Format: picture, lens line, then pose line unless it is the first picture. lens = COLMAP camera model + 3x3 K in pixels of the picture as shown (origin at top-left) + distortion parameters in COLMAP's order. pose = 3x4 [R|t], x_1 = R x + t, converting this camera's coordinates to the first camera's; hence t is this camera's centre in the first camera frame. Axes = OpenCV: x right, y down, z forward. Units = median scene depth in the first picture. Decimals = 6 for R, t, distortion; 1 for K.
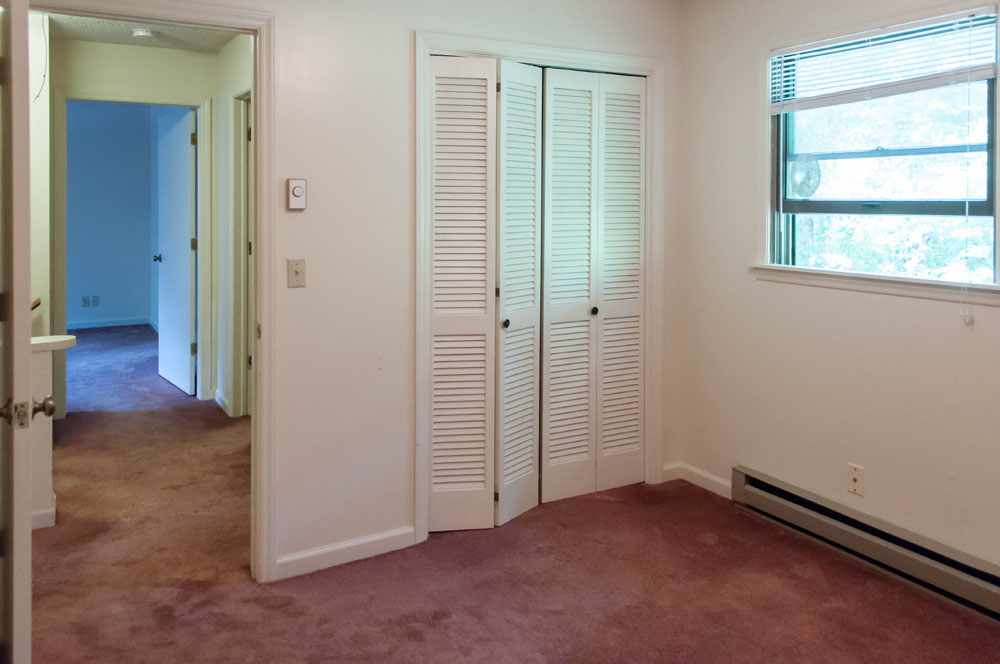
lens RADIAL K [[771.4, 0, 500.0], [0, 771.4, 332.0], [0, 0, 1]] dist [0.000780, 0.002925]
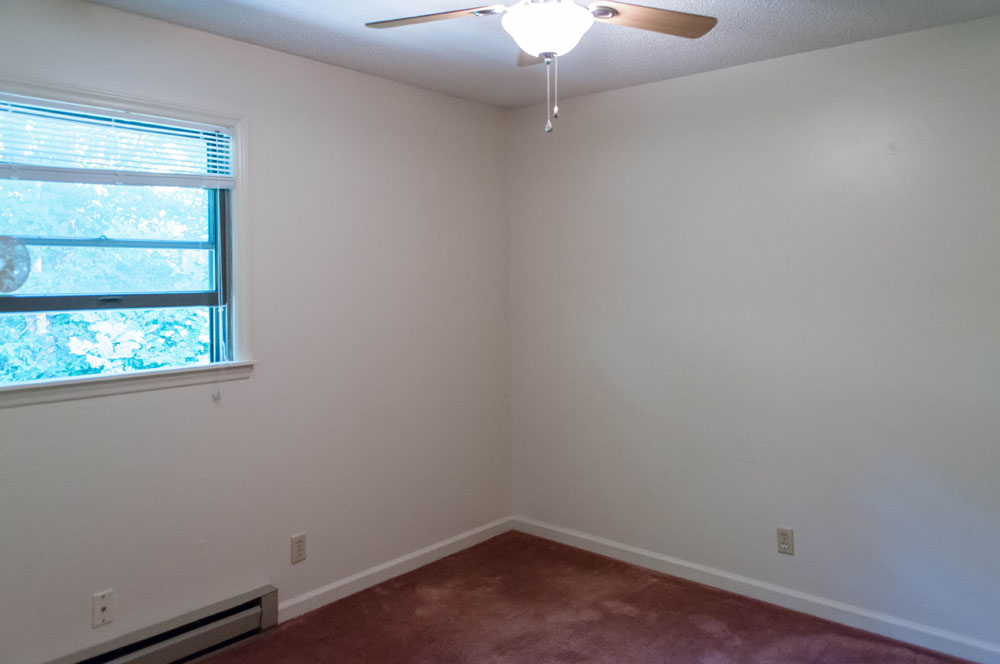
lens RADIAL K [[703.4, 0, 499.4], [0, 703.4, 369.8], [0, 0, 1]] dist [0.000436, 0.000198]
pose [[-0.313200, -0.105997, 0.943753, -0.461079], [0.181748, 0.968694, 0.169114, -0.142246], [-0.932134, 0.224492, -0.284130, 0.836087]]
